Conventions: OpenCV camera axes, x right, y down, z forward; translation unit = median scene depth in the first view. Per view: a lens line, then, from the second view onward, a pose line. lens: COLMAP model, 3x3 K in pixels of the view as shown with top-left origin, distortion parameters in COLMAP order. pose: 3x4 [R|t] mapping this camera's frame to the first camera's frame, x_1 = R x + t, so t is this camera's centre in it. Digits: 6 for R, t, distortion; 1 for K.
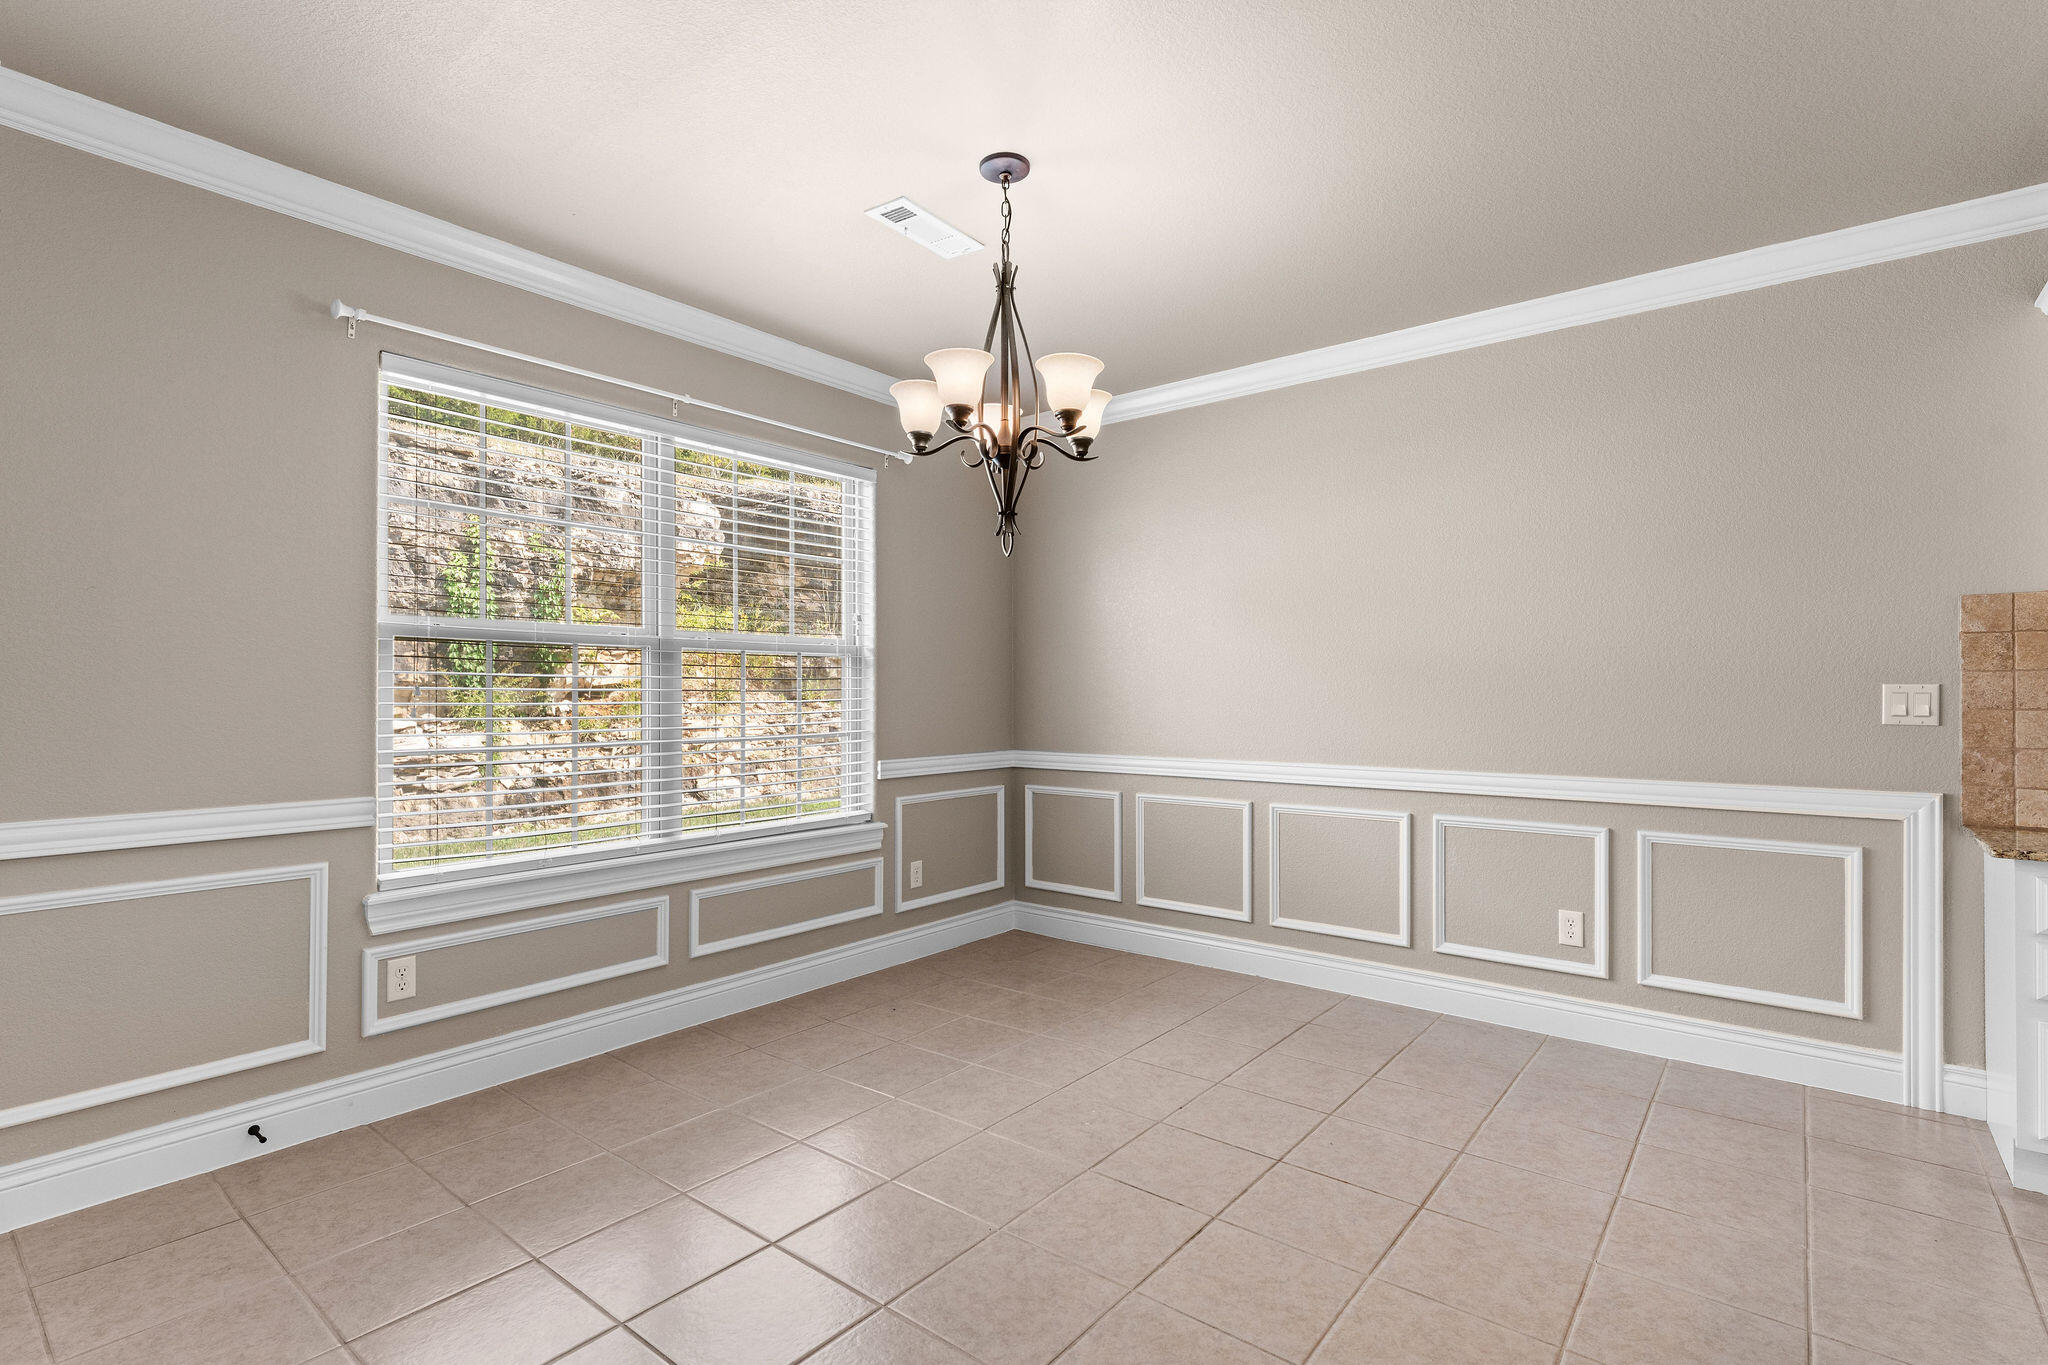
lens RADIAL K [[959.3, 0, 1014.8], [0, 959.3, 690.9], [0, 0, 1]] dist [-0.000043, -0.000004]
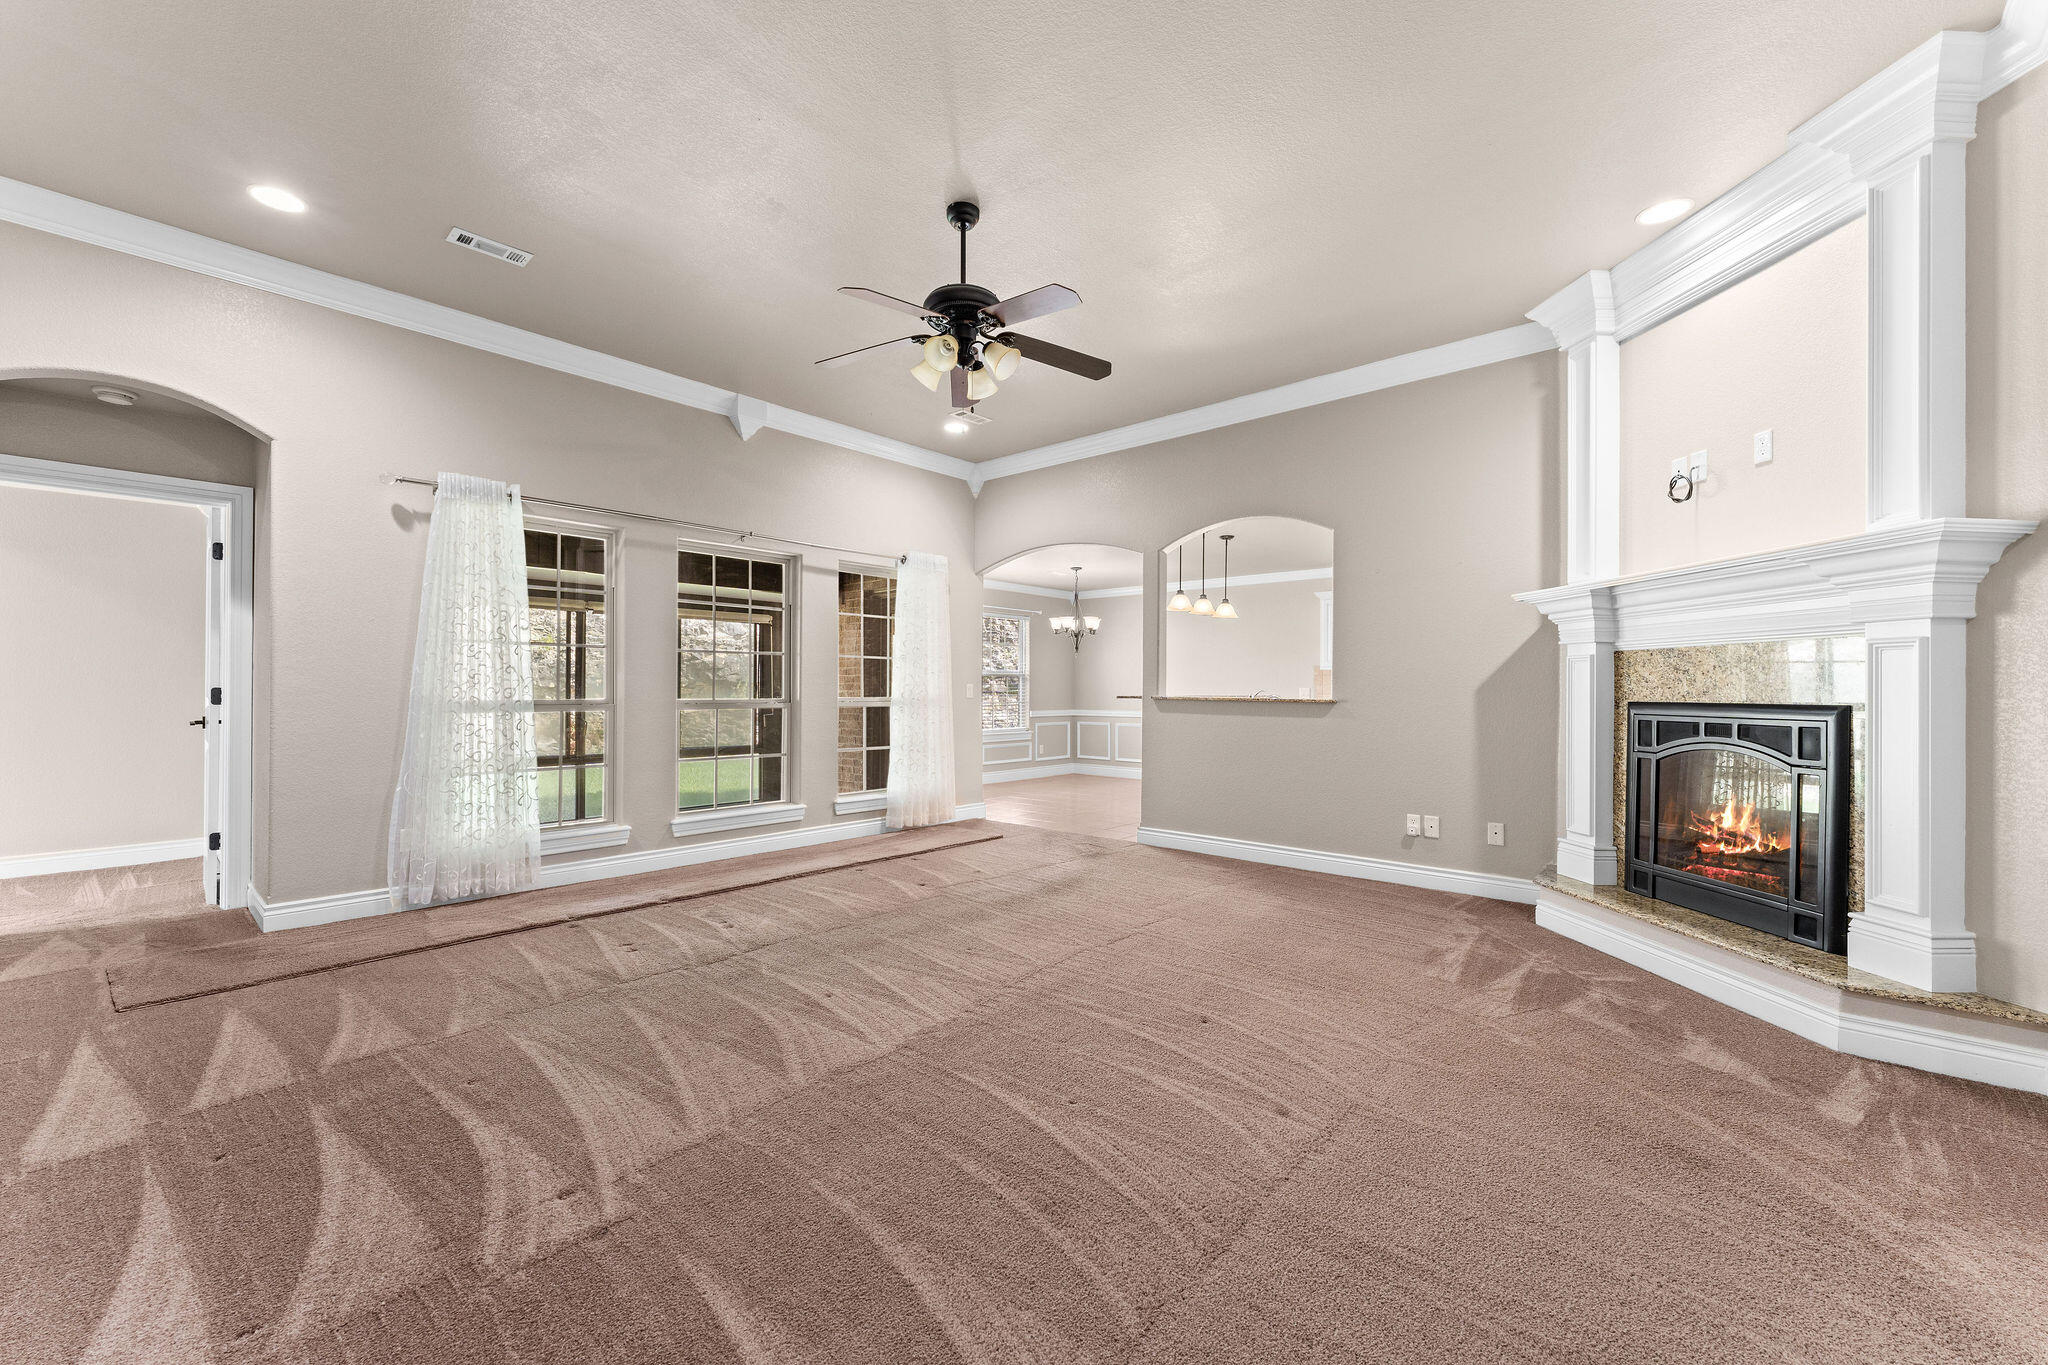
lens RADIAL K [[814.7, 0, 1023.6], [0, 814.7, 686.0], [0, 0, 1]] dist [0.001353, 0.000281]
pose [[0.999064, 0.004525, -0.043017, -0.050577], [-0.004303, 0.999977, 0.005261, -0.020198], [0.043039, -0.005071, 0.999061, -1.568559]]
